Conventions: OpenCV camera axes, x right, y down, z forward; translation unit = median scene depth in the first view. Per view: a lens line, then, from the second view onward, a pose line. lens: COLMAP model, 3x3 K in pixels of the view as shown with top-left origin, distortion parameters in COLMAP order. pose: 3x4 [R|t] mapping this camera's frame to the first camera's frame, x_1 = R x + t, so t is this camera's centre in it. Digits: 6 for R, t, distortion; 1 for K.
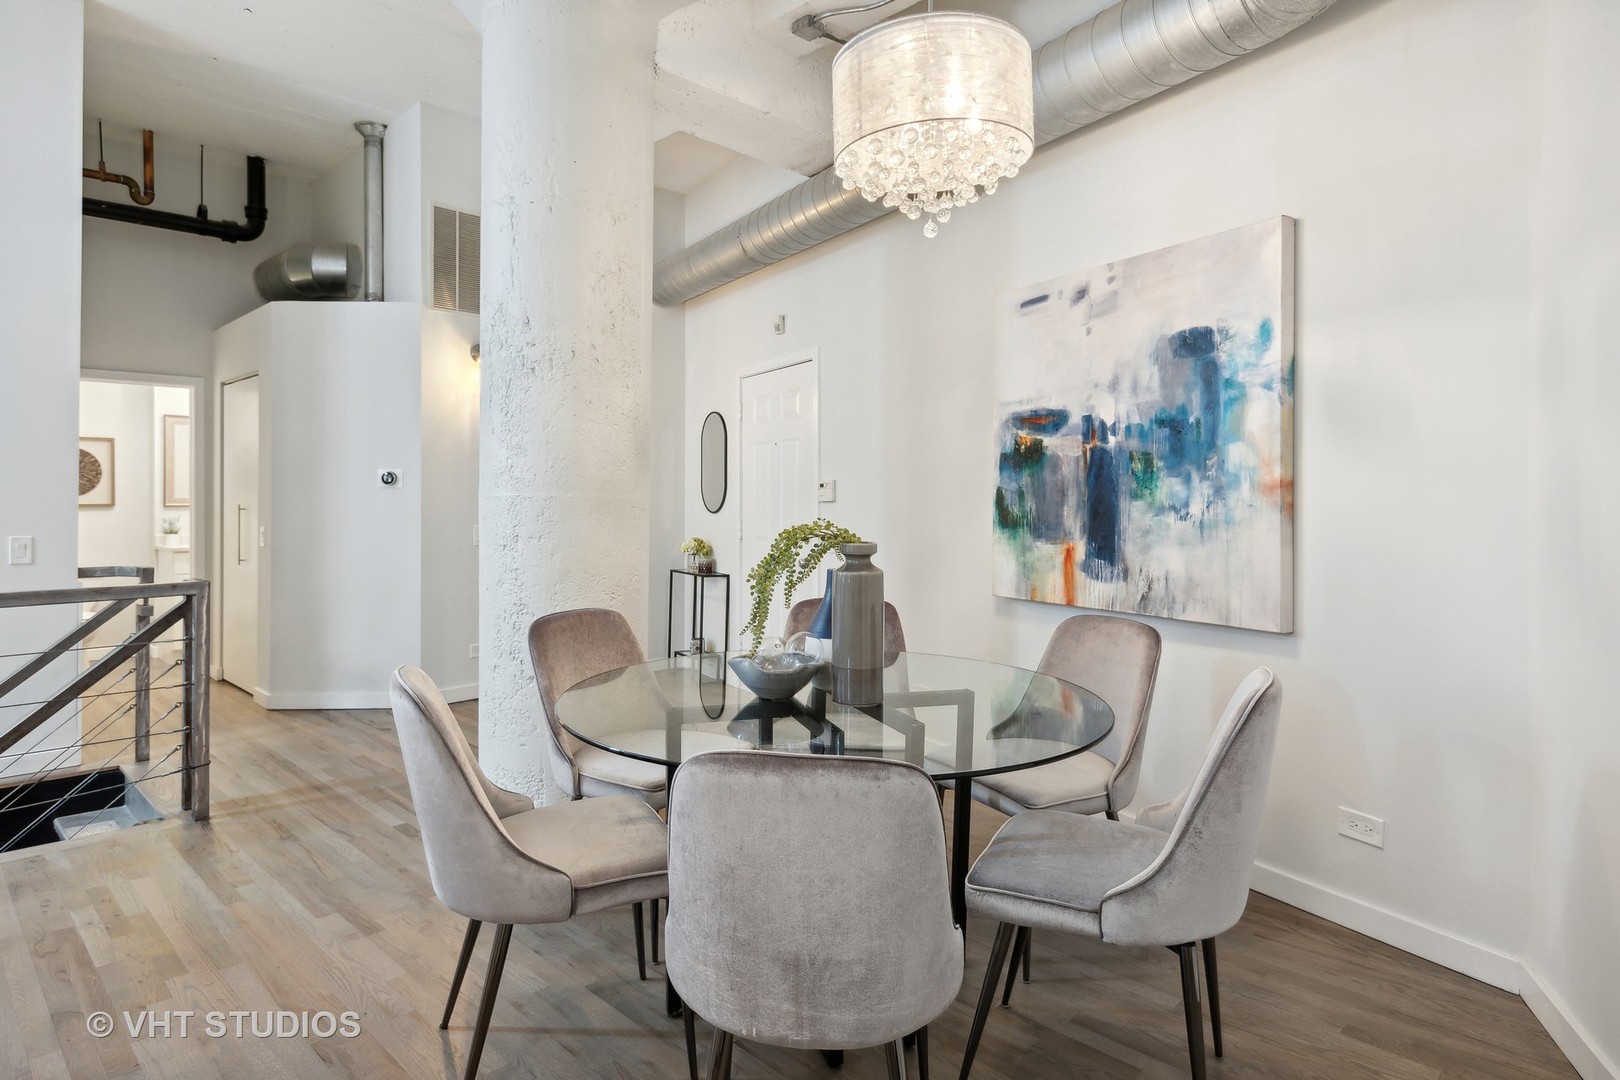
lens RADIAL K [[877.5, 0, 809.7], [0, 877.5, 516.6], [0, 0, 1]] dist [0.001233, 0.000003]
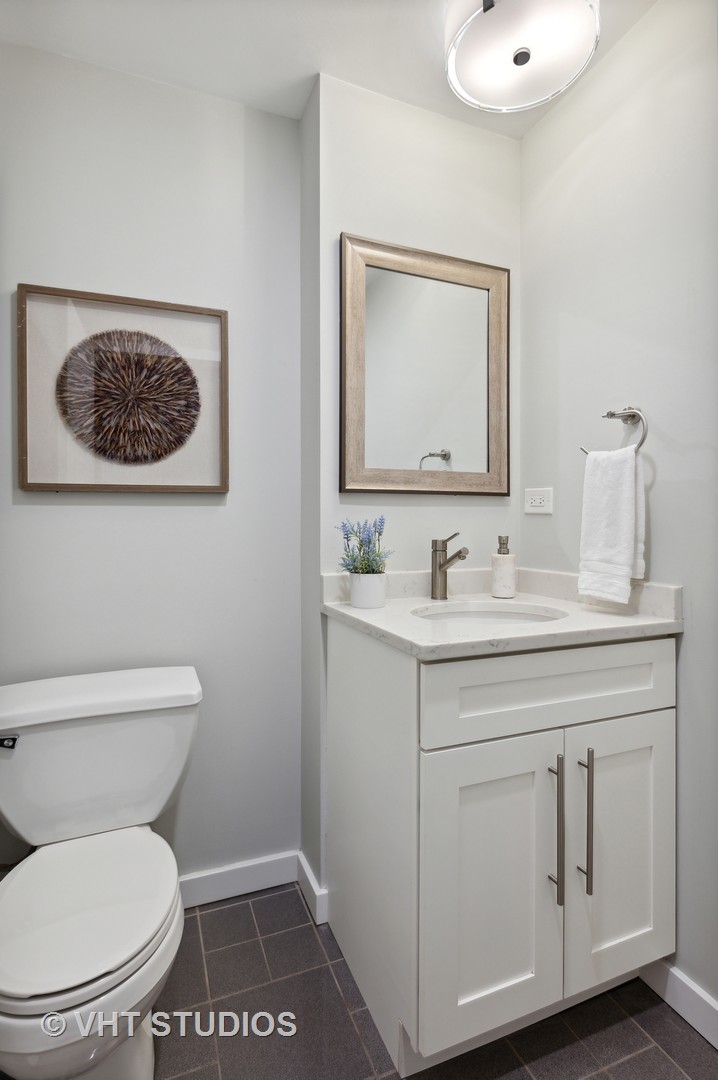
lens RADIAL K [[529.4, 0, 359.2], [0, 529.4, 538.2], [0, 0, 1]] dist [-0.002355, -0.001321]
pose [[0.902507, -0.004347, -0.430654, -0.646443], [0.000916, 0.999966, -0.008173, 0.008827], [0.430675, 0.006982, 0.902480, 0.823879]]
